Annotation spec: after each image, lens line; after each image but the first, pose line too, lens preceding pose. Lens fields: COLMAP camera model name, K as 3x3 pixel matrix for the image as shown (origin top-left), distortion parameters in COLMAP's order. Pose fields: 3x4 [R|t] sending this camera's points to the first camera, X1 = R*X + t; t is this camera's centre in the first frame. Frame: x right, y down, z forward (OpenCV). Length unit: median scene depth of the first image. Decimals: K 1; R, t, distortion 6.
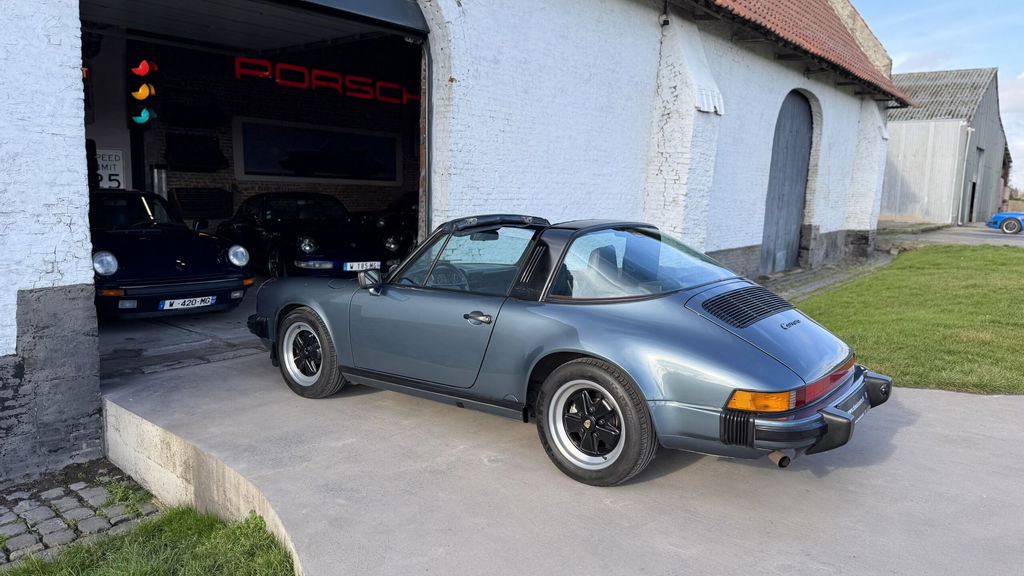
lens RADIAL K [[709.9, 0, 508.4], [0, 709.9, 302.5], [0, 0, 1]] dist [0.075976, -0.098186]
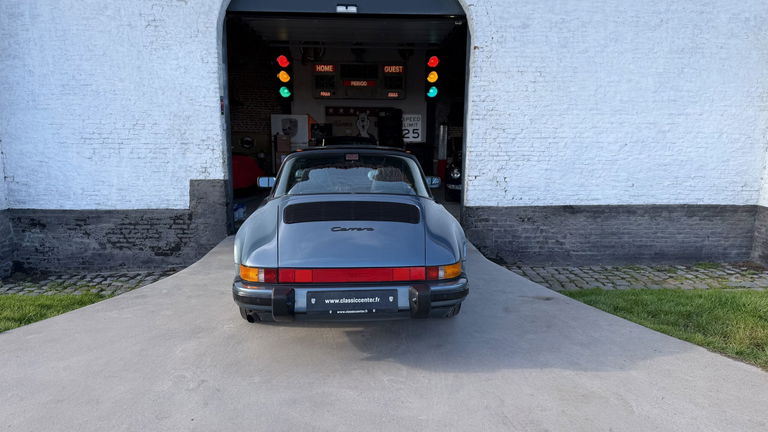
lens RADIAL K [[532.4, 0, 385.4], [0, 532.4, 220.7], [0, 0, 1]] dist [0.075976, -0.098186]
pose [[0.665652, 0.101542, -0.739322, 0.526593], [-0.109782, 0.993245, 0.037574, -0.011162], [0.738144, 0.056153, 0.672303, 0.205199]]
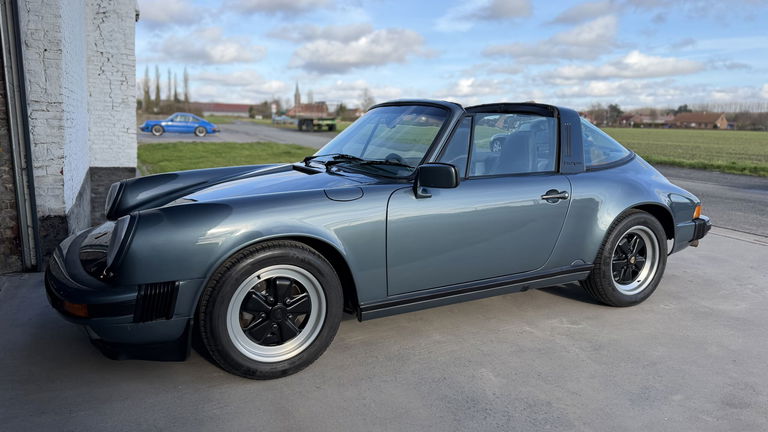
lens RADIAL K [[532.4, 0, 392.0], [0, 532.4, 218.8], [0, 0, 1]] dist [0.075976, -0.098186]
pose [[0.403274, -0.170630, 0.899030, -0.433715], [0.126897, 0.983397, 0.129720, -0.040607], [-0.906238, 0.061771, 0.418231, 0.454466]]
